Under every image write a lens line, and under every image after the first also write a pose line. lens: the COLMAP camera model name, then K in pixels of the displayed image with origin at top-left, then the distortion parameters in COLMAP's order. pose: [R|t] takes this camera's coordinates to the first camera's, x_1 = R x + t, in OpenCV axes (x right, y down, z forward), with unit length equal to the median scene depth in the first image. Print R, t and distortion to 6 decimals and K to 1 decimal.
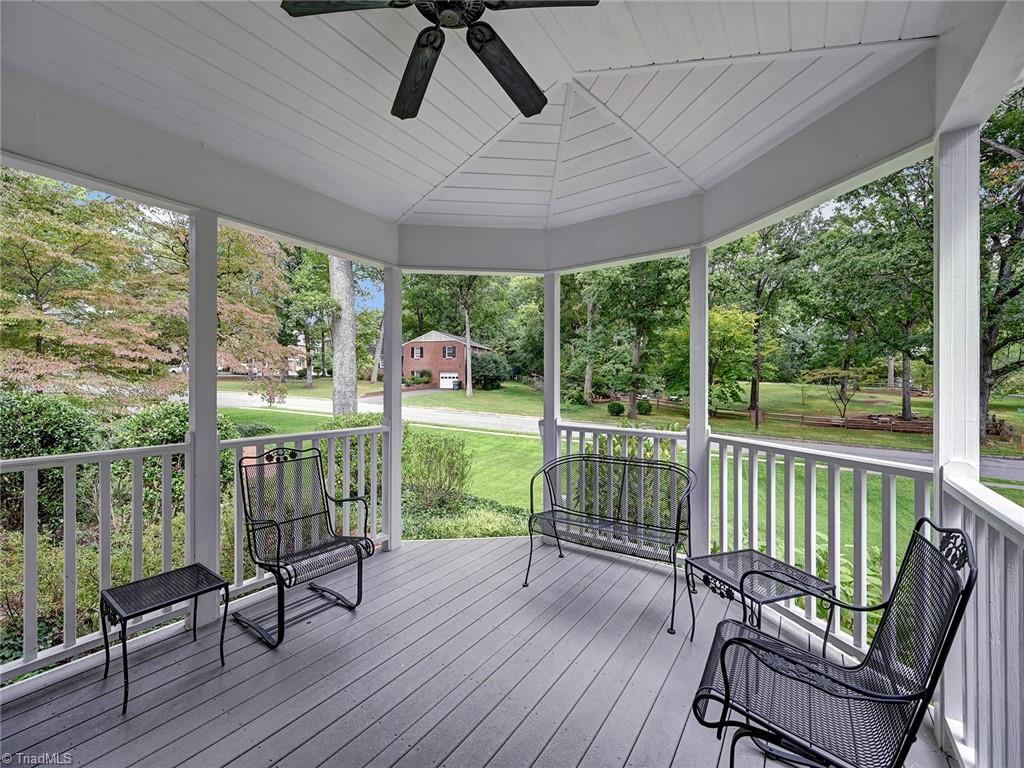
lens RADIAL K [[406.5, 0, 511.4], [0, 406.5, 387.2], [0, 0, 1]] dist [0.001669, 0.000376]
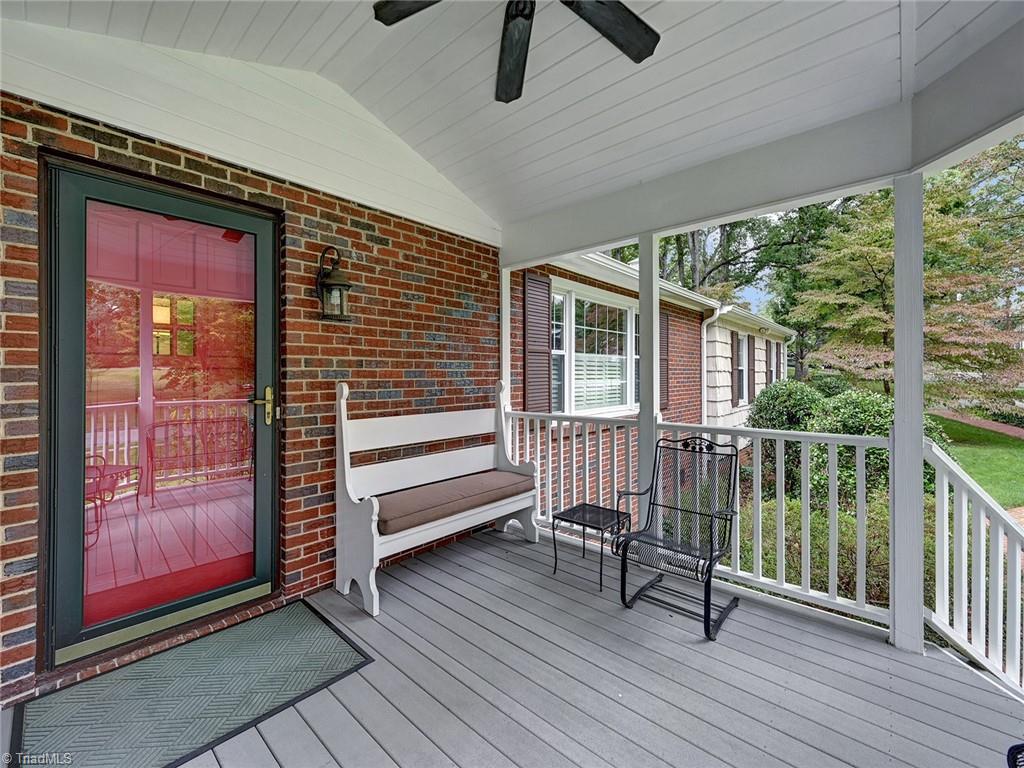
lens RADIAL K [[406.5, 0, 510.9], [0, 406.5, 375.6], [0, 0, 1]] dist [0.001669, 0.000376]
pose [[-0.075128, -0.001895, -0.997172, 0.451026], [0.000891, 0.999998, -0.001967, -0.000810], [0.997173, -0.001036, -0.075126, 0.604068]]
